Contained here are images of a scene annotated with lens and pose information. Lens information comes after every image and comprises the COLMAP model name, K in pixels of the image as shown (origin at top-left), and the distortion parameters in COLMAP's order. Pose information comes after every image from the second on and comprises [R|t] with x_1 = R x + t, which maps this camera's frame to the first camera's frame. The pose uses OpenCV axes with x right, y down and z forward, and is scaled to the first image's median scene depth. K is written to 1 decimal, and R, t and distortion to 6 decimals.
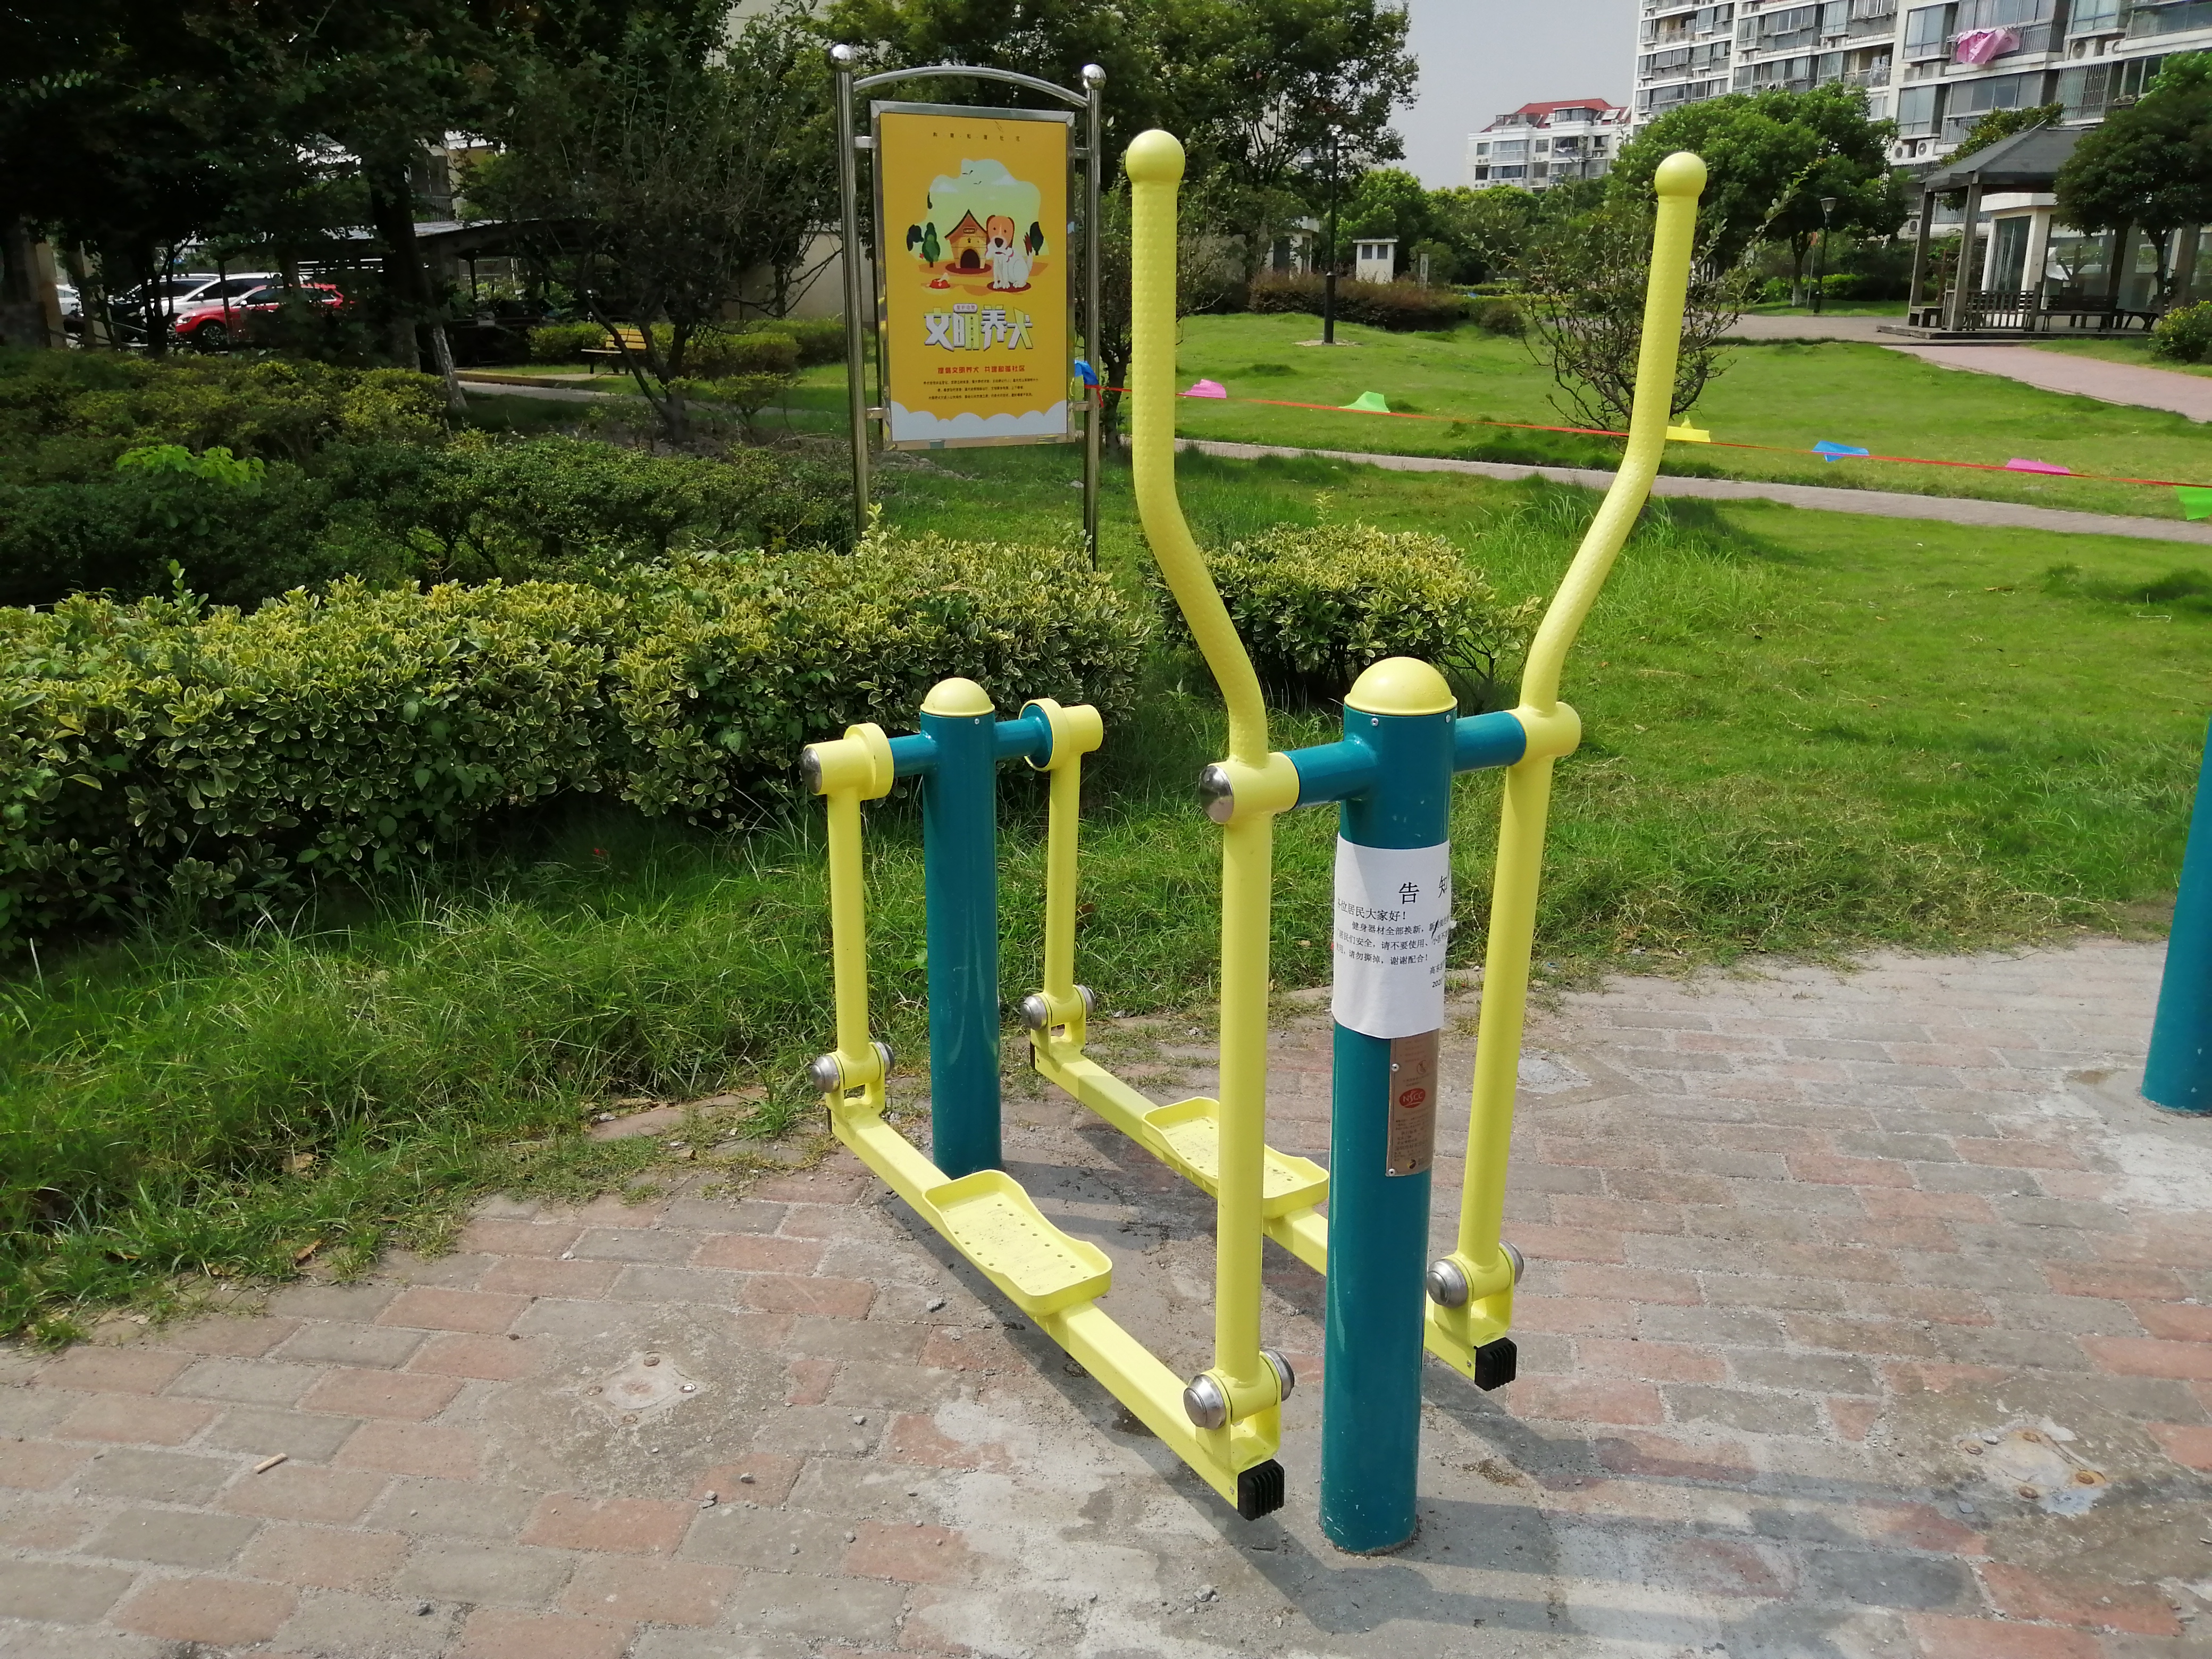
lens RADIAL K [[1778.4, 0, 1106.0], [0, 1778.4, 829.5], [0, 0, 1]] dist [0.006226, -0.002917]
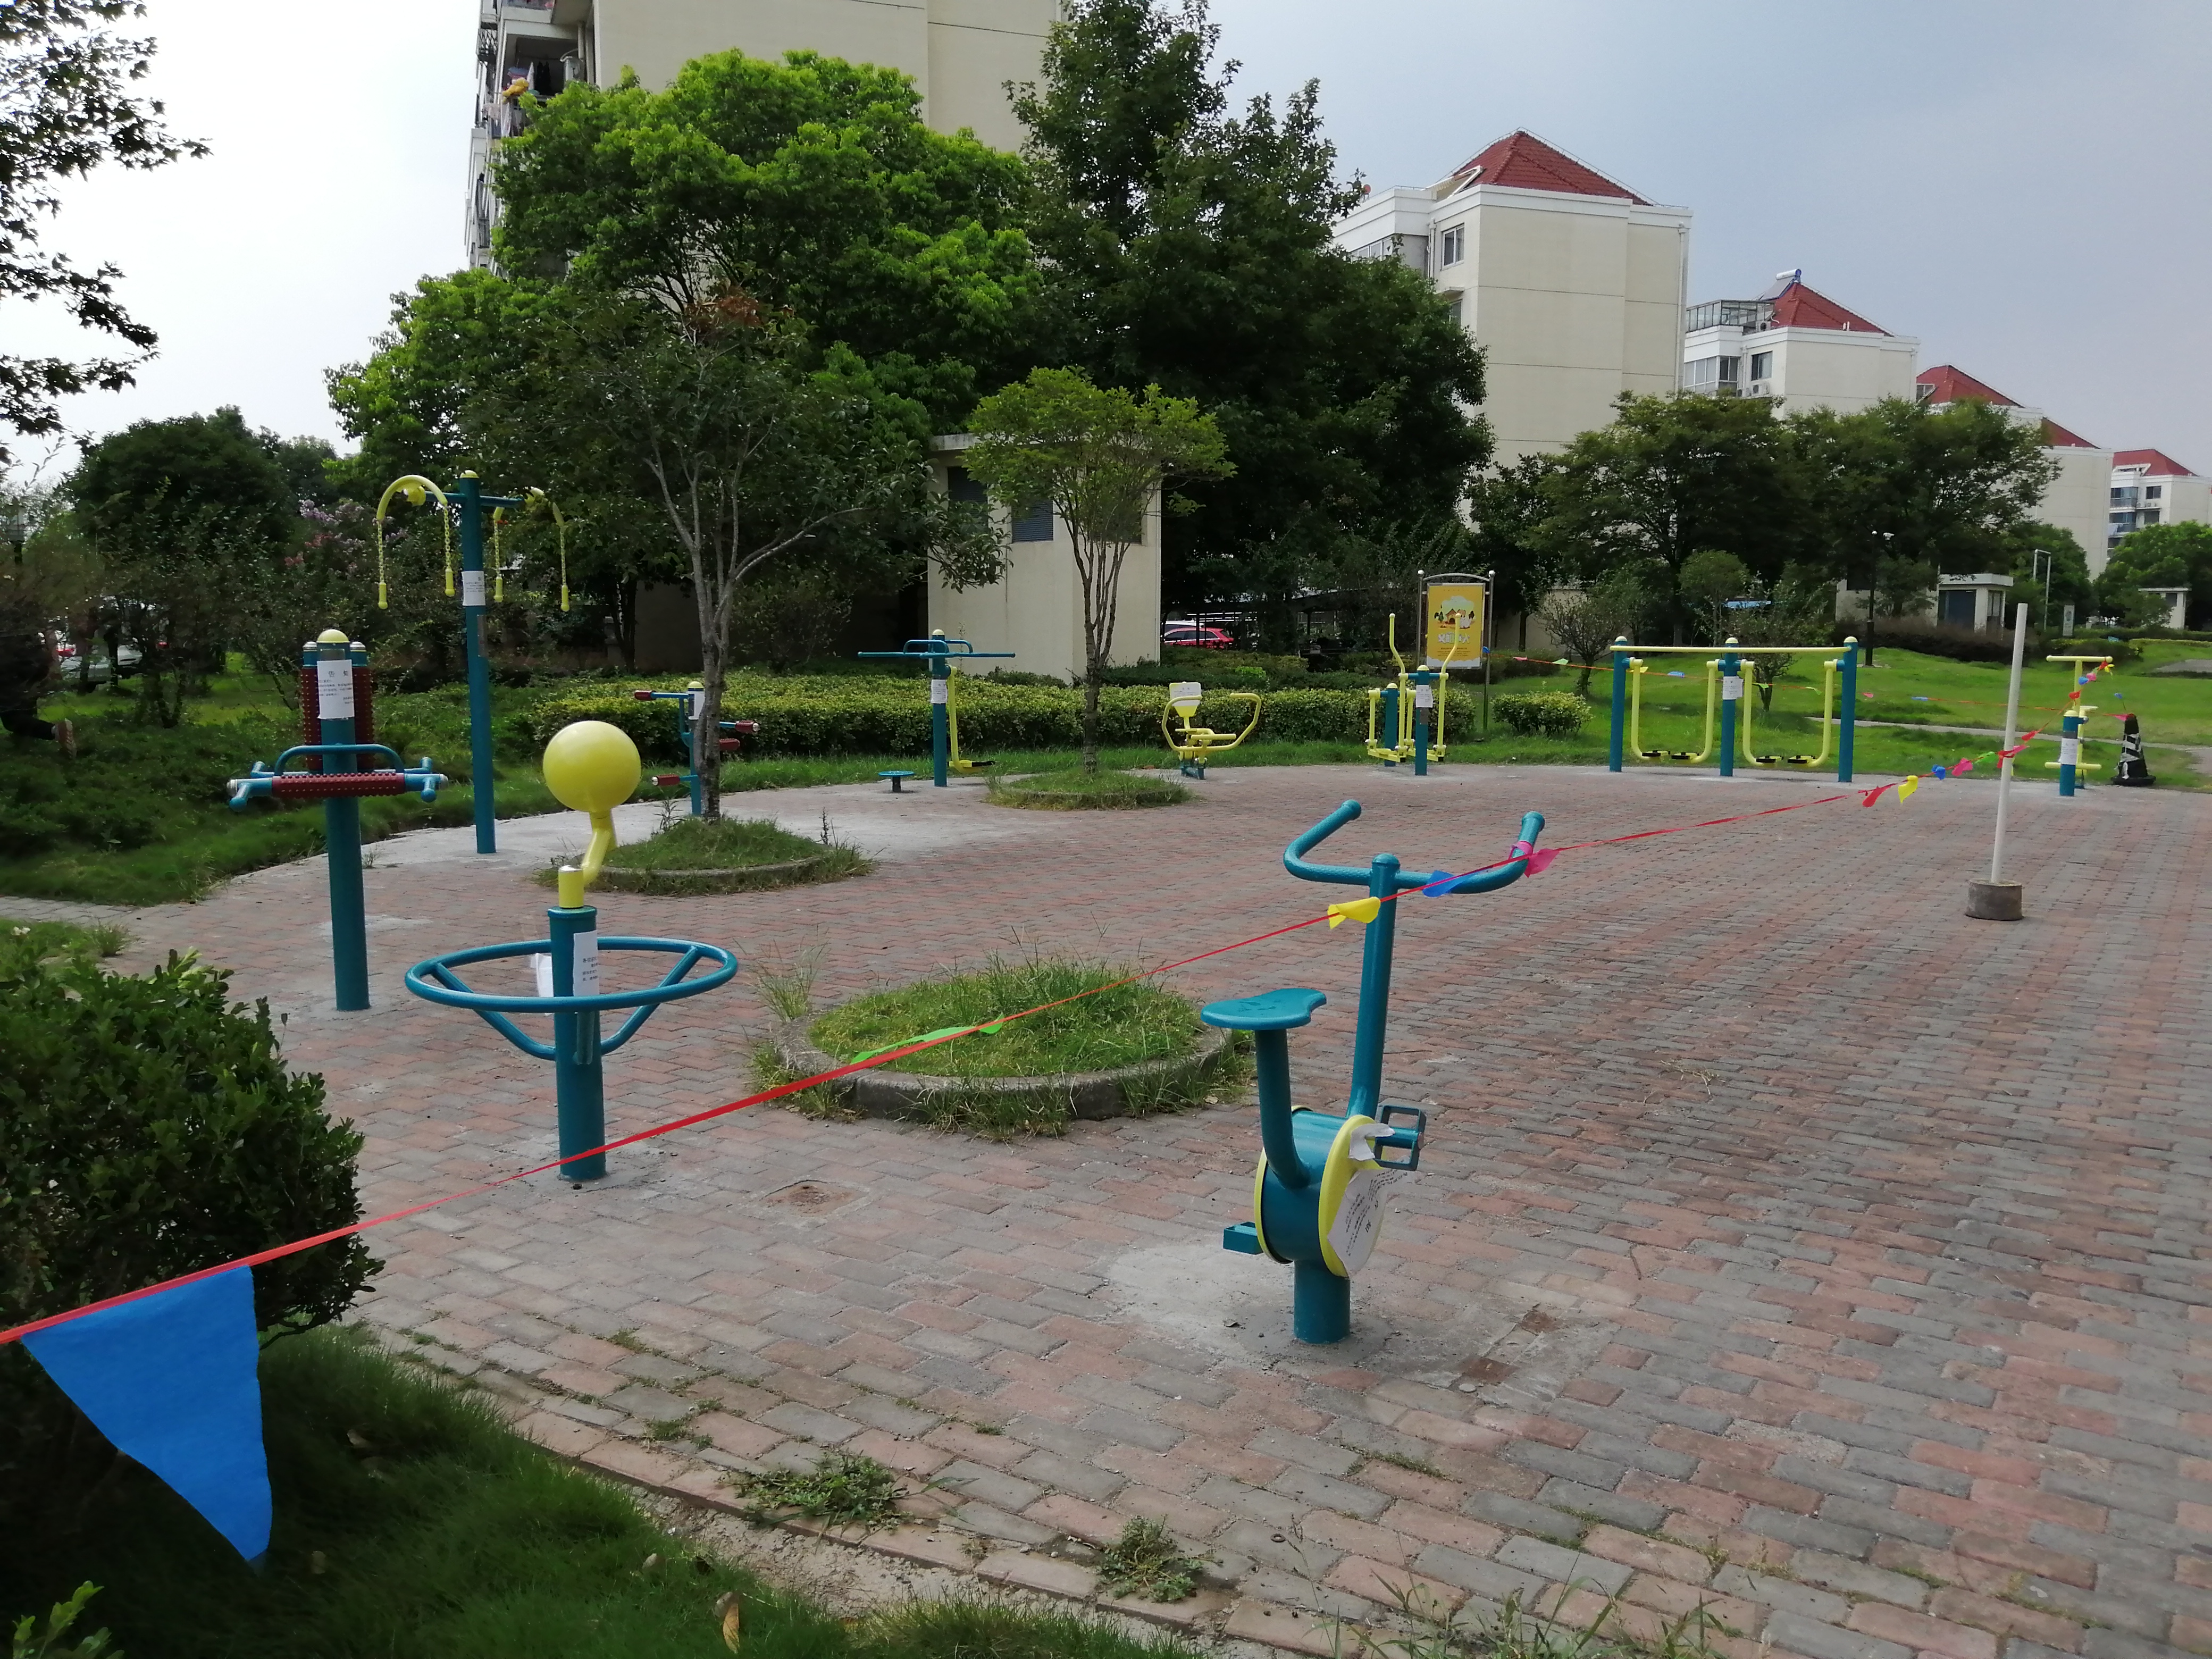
lens RADIAL K [[1778.4, 0, 1106.0], [0, 1778.4, 829.5], [0, 0, 1]] dist [0.006226, -0.002917]
pose [[0.906847, 0.054433, -0.417930, 1.118097], [-0.130826, 0.978997, -0.156364, 1.039493], [0.400641, 0.196475, 0.894921, -3.358055]]
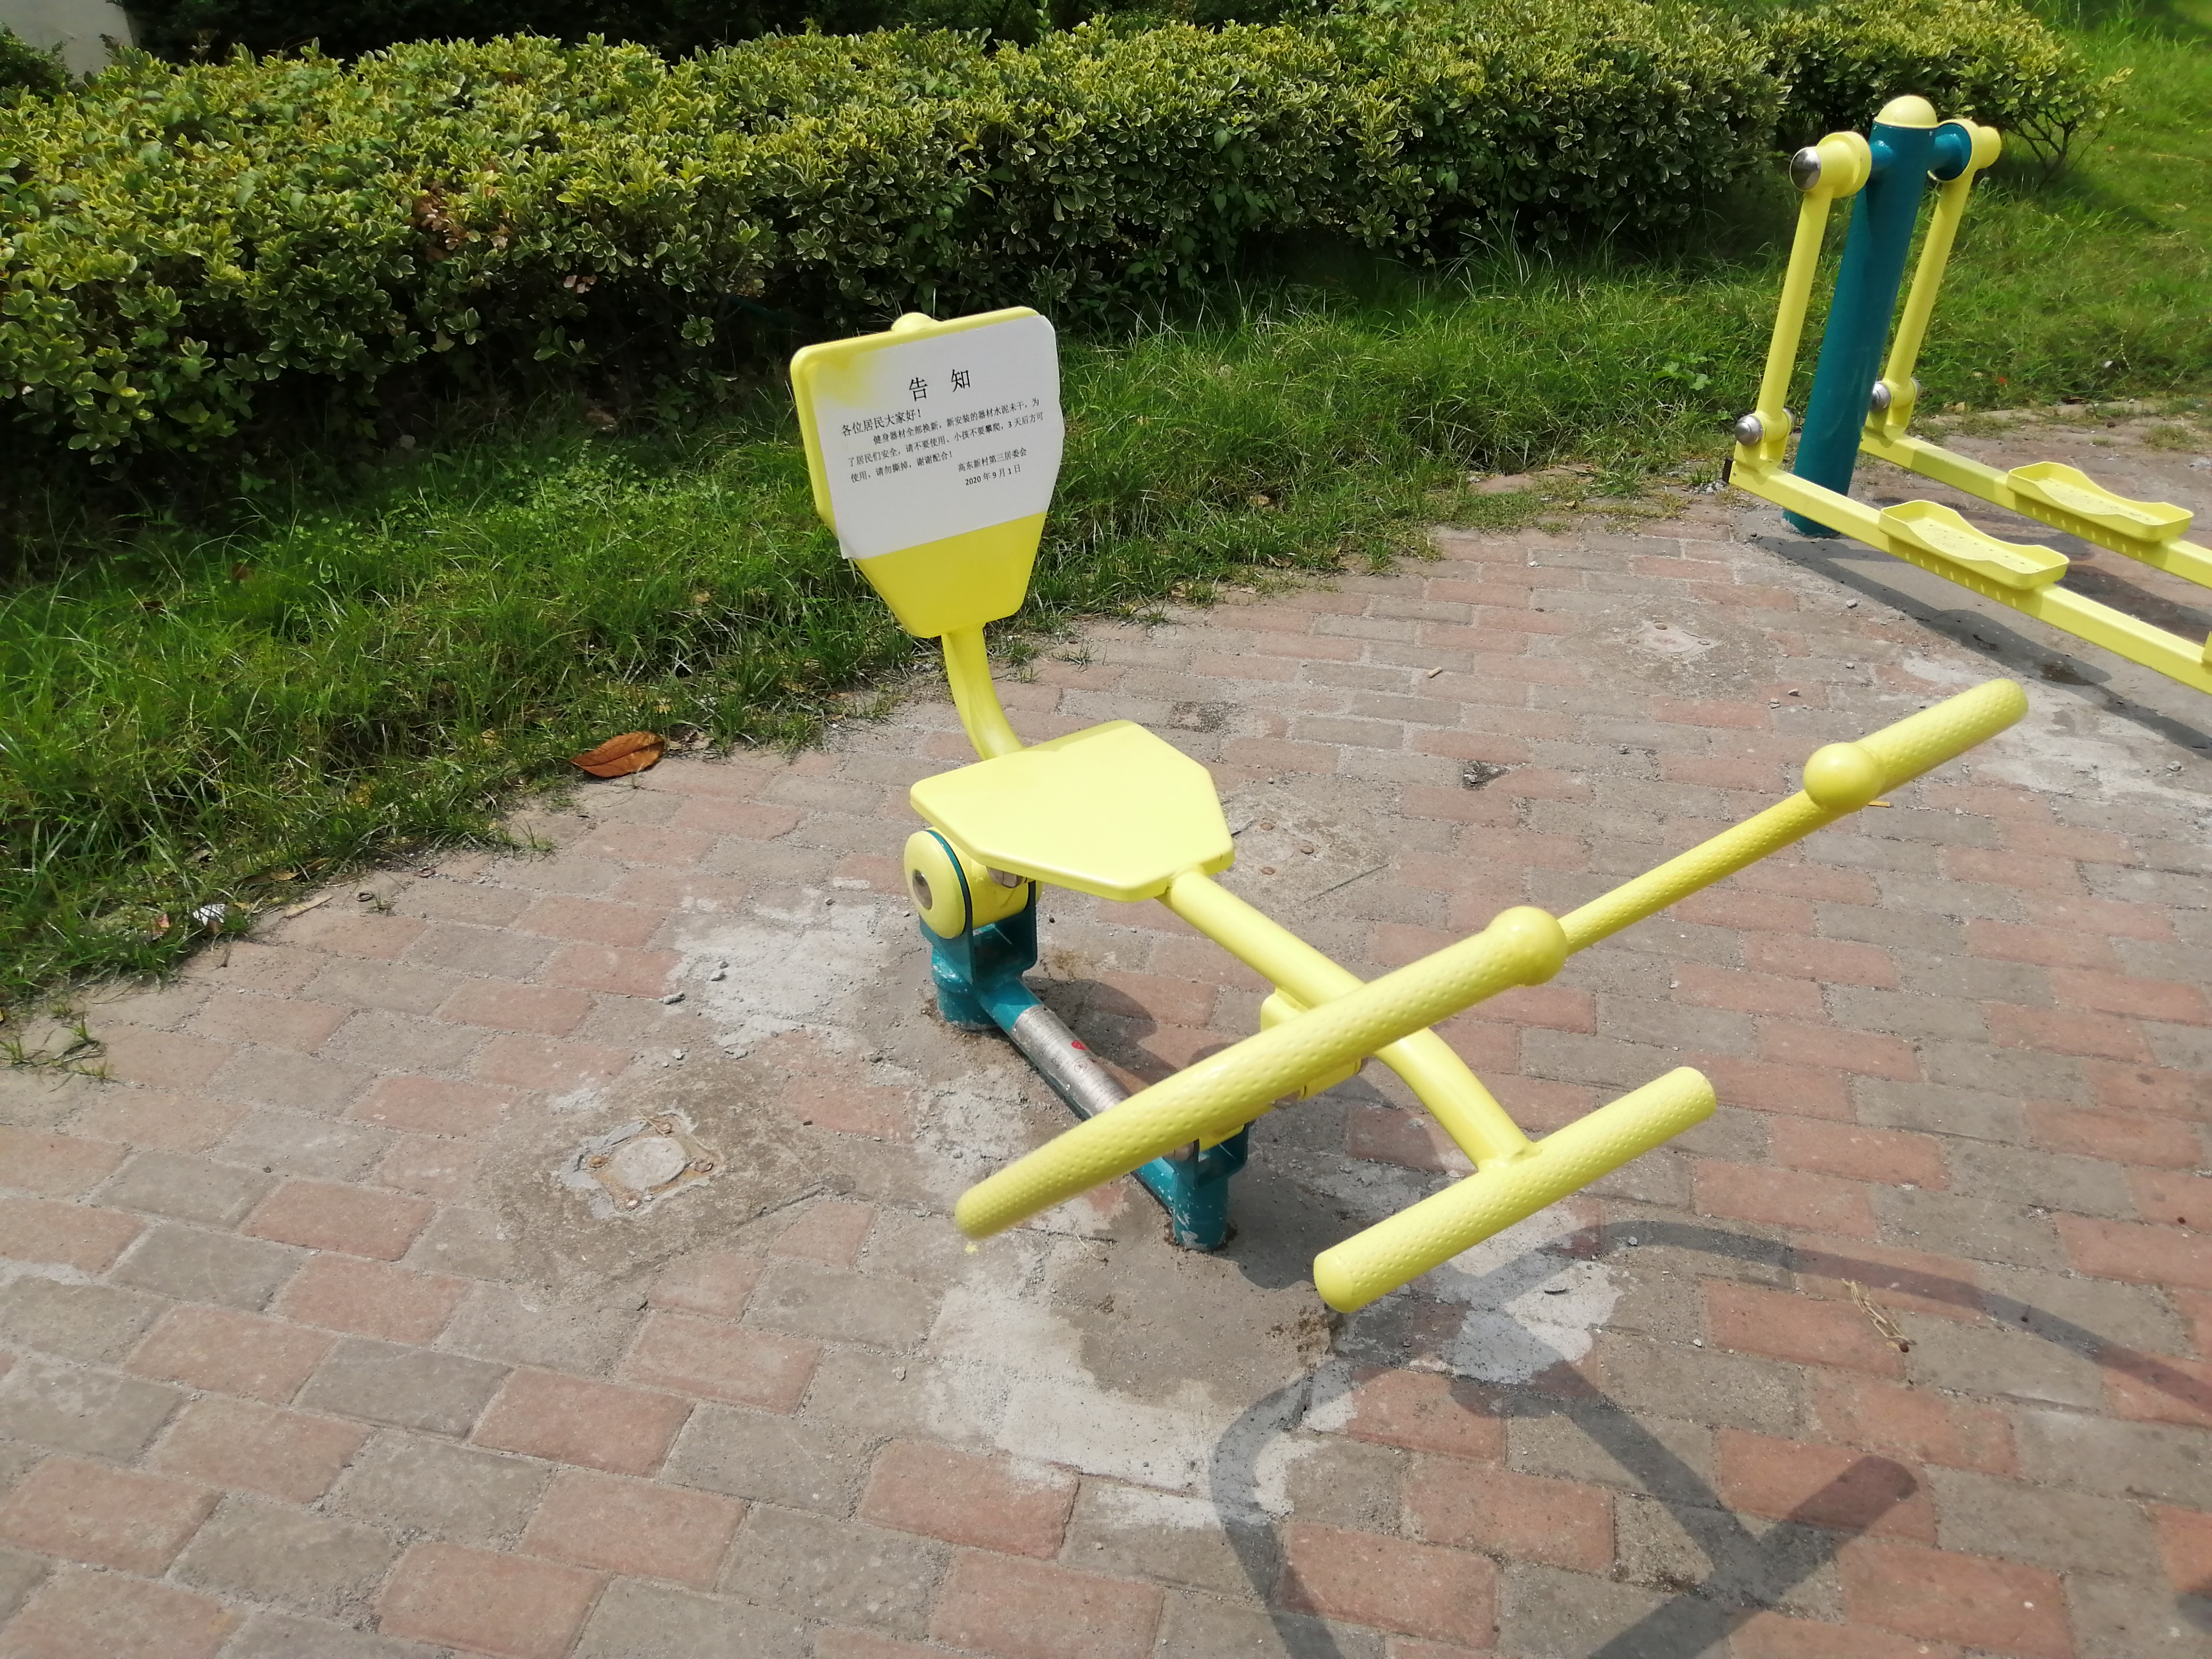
lens RADIAL K [[1779.2, 0, 1106.0], [0, 1779.2, 829.5], [0, 0, 1]] dist [0.078262, -0.183864]
pose [[0.995917, 0.049564, -0.075456, -0.350817], [-0.028521, 0.965746, 0.257917, 0.067452], [0.085655, -0.254712, 0.963216, -0.238533]]
